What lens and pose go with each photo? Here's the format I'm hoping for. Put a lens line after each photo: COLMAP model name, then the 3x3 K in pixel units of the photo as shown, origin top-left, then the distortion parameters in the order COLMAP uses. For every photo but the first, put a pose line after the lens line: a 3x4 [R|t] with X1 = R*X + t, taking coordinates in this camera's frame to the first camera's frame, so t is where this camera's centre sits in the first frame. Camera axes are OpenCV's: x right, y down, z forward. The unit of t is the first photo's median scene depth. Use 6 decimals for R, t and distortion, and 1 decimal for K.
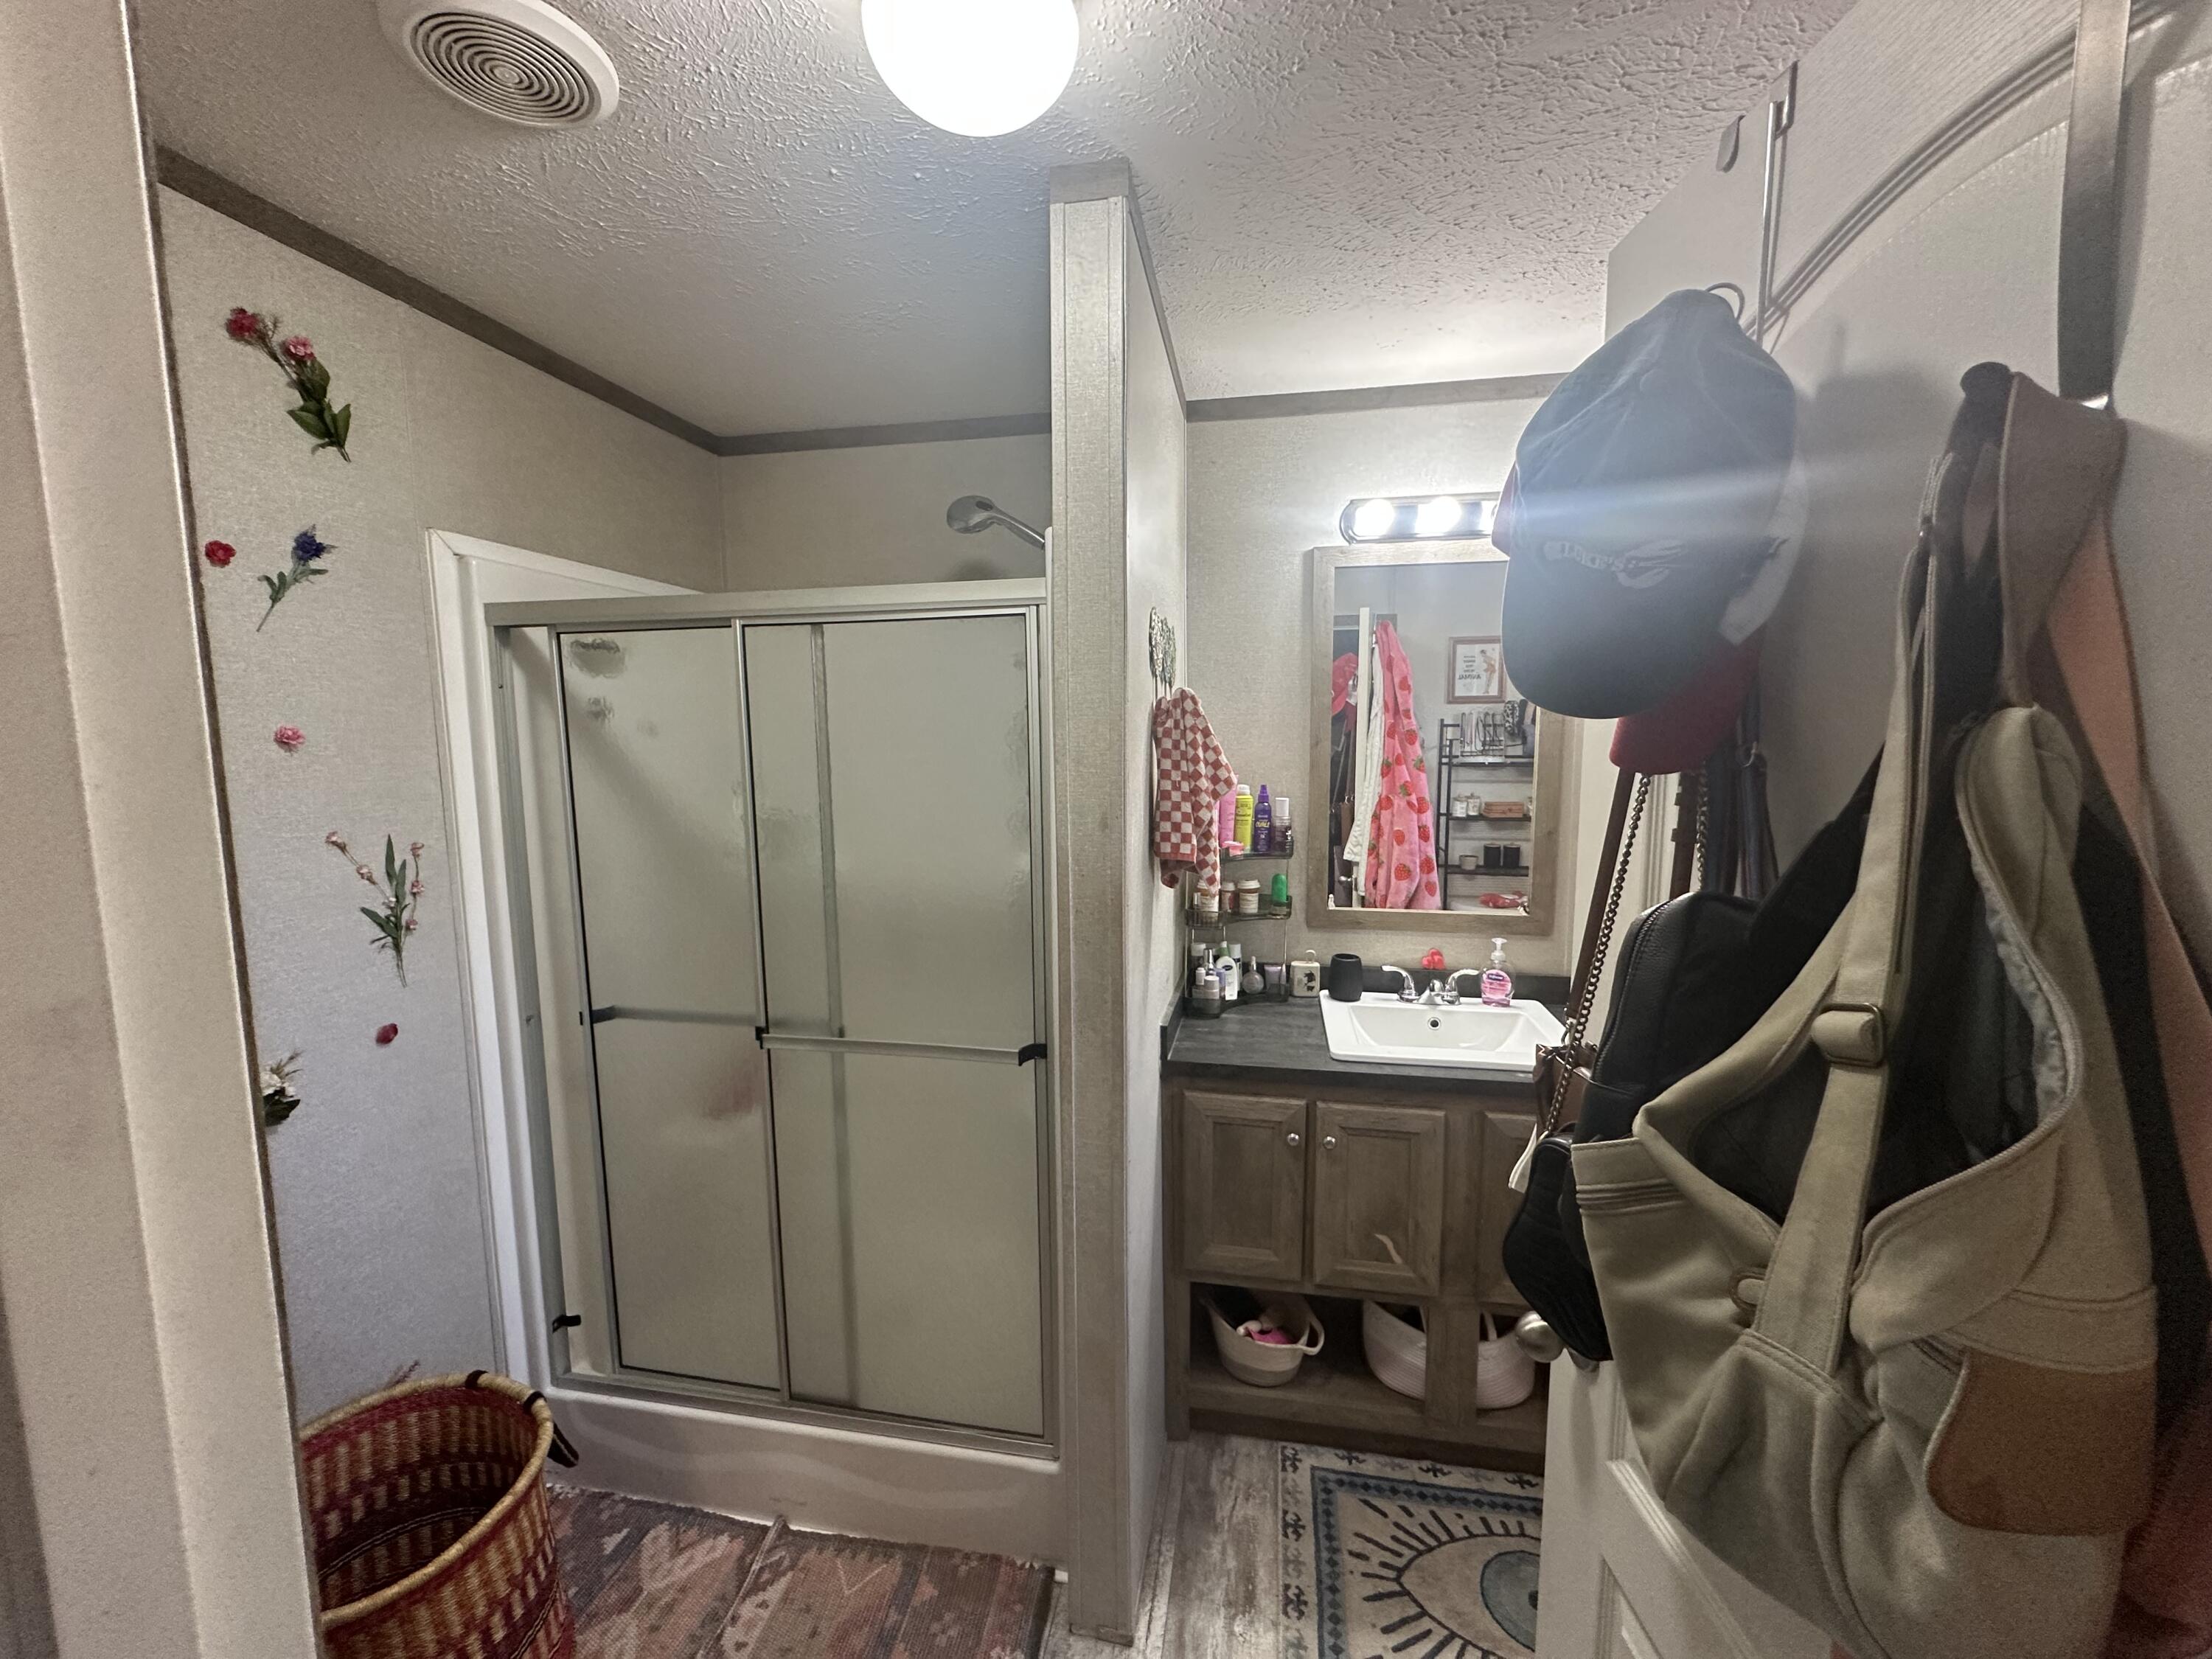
lens RADIAL K [[877.7, 0, 1106.5], [0, 877.7, 833.3], [0, 0, 1]] dist [-0.002767, -0.000491]
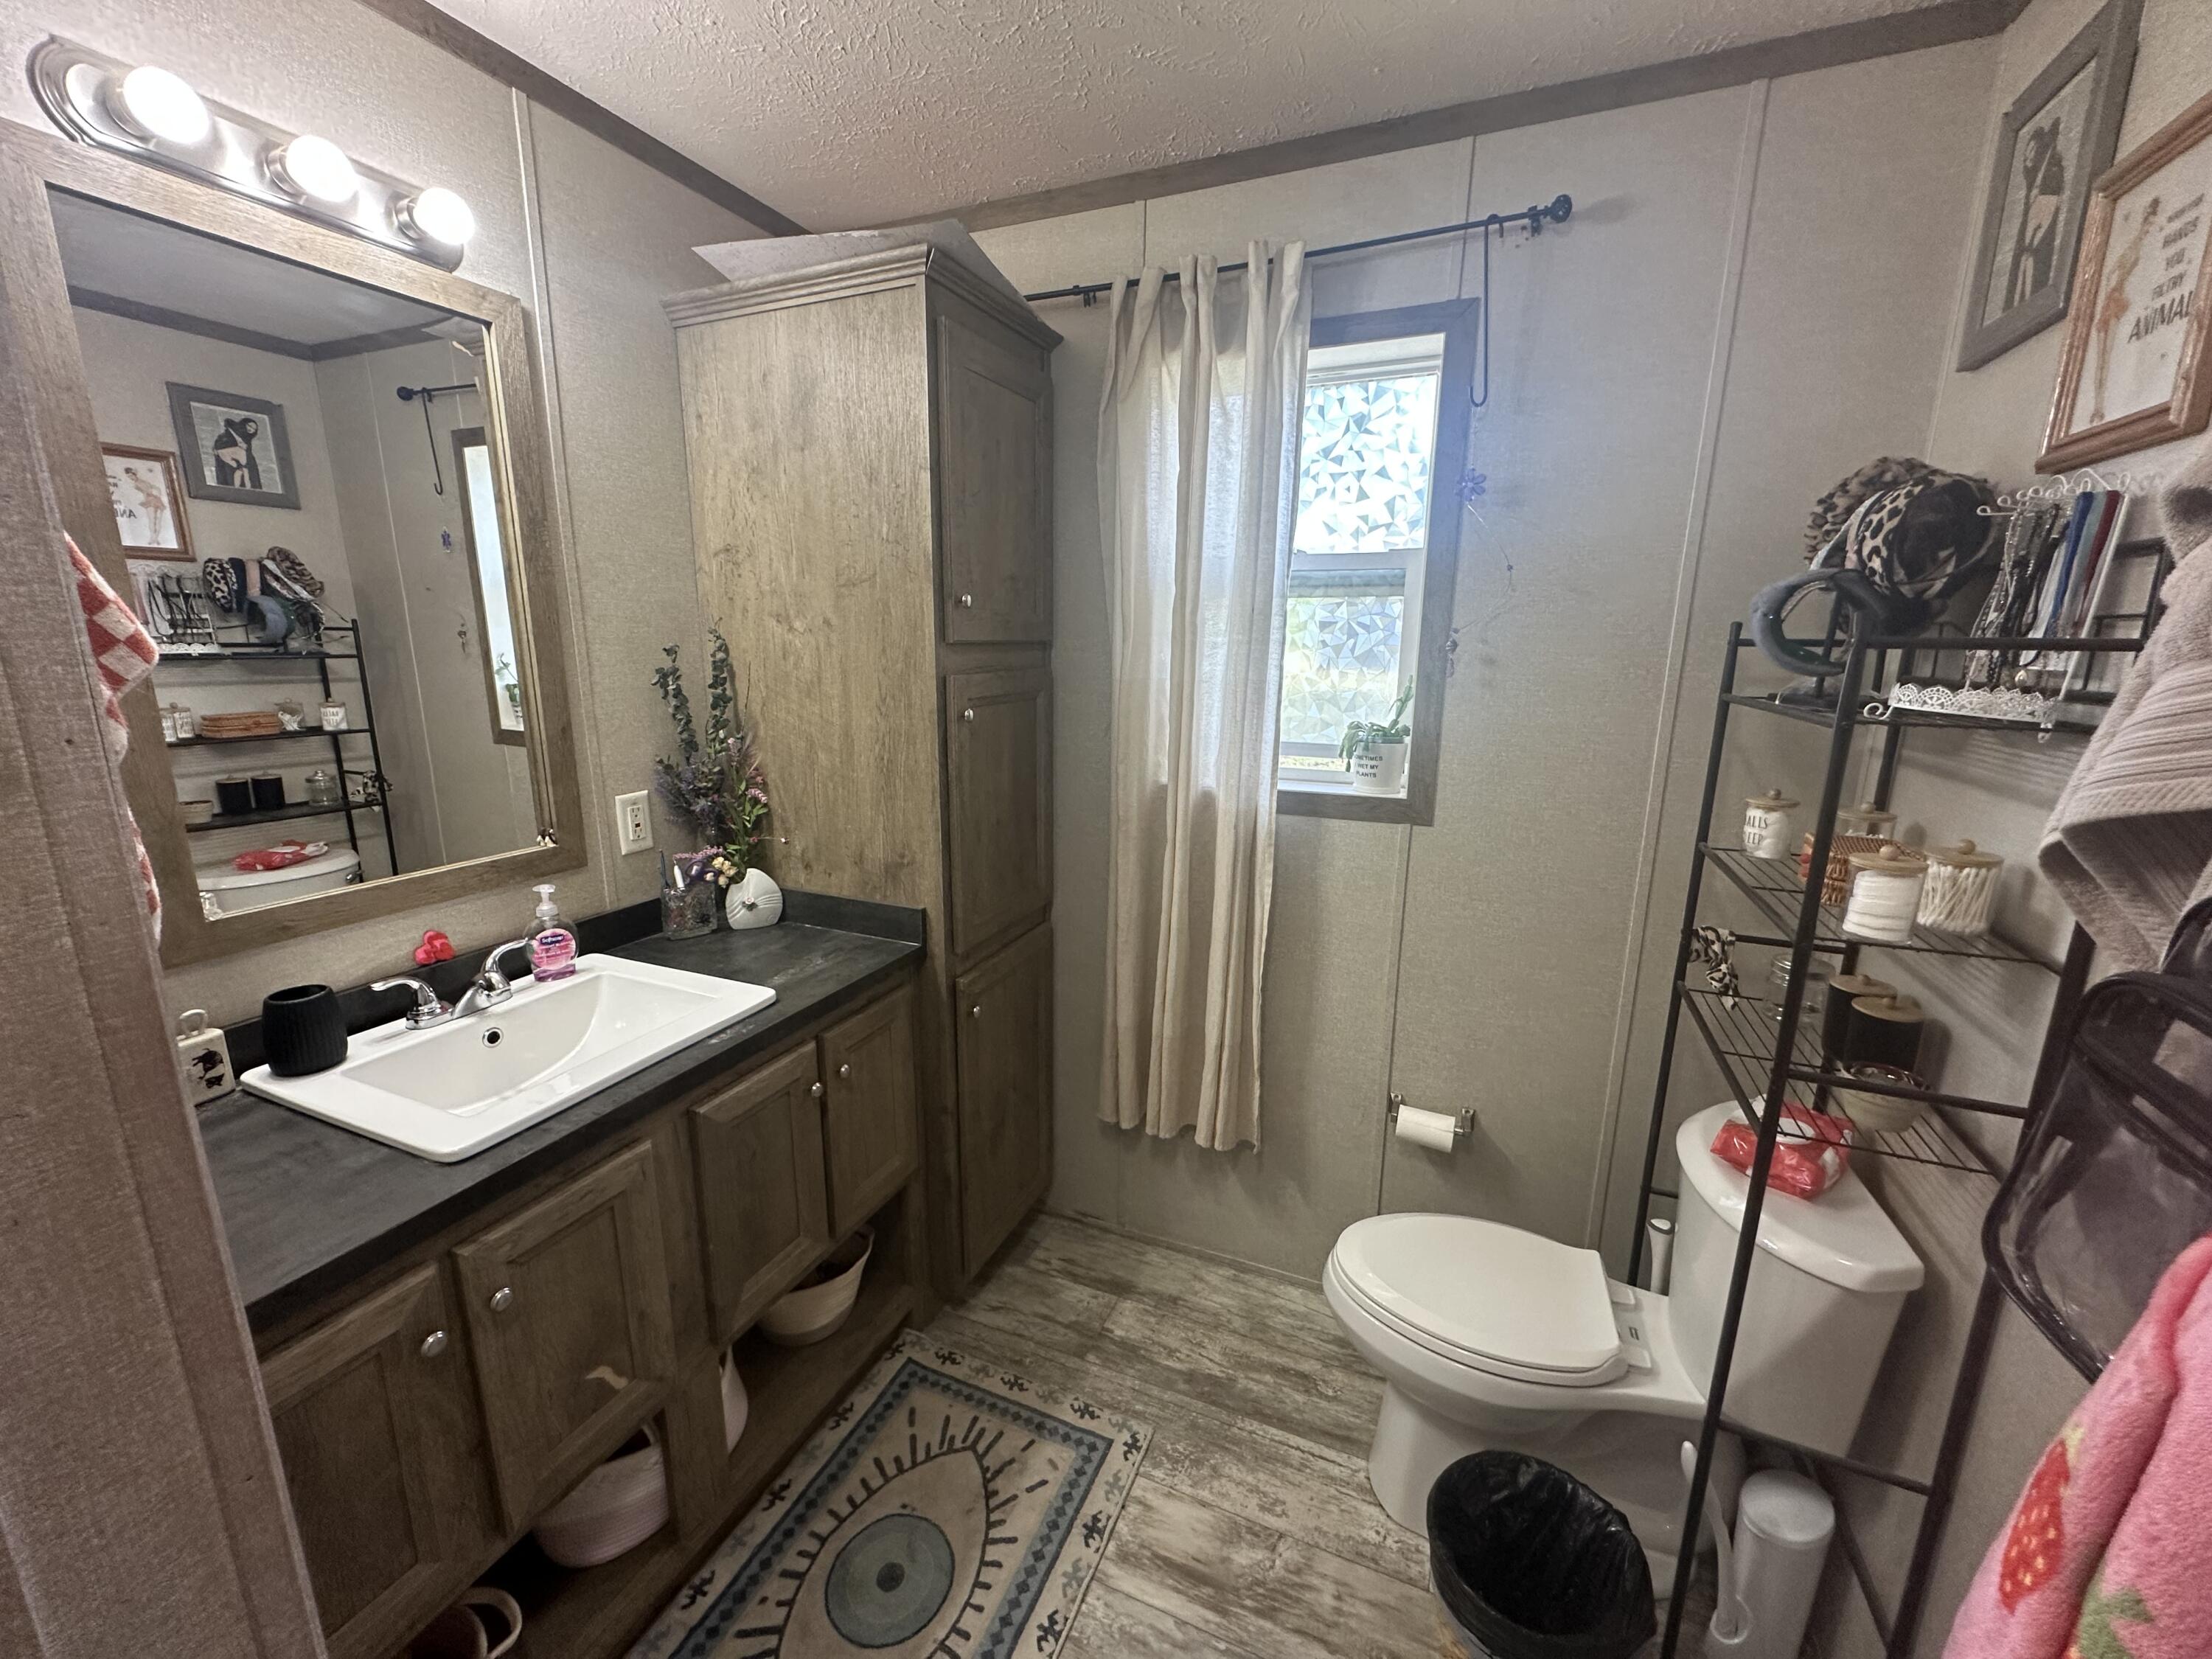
lens RADIAL K [[877.7, 0, 1102.0], [0, 877.7, 833.0], [0, 0, 1]] dist [-0.002767, -0.000491]
pose [[0.219240, -0.201259, 0.954688, -0.114334], [0.100776, 0.977931, 0.183017, -0.004231], [-0.970452, 0.056085, 0.234684, 0.395291]]
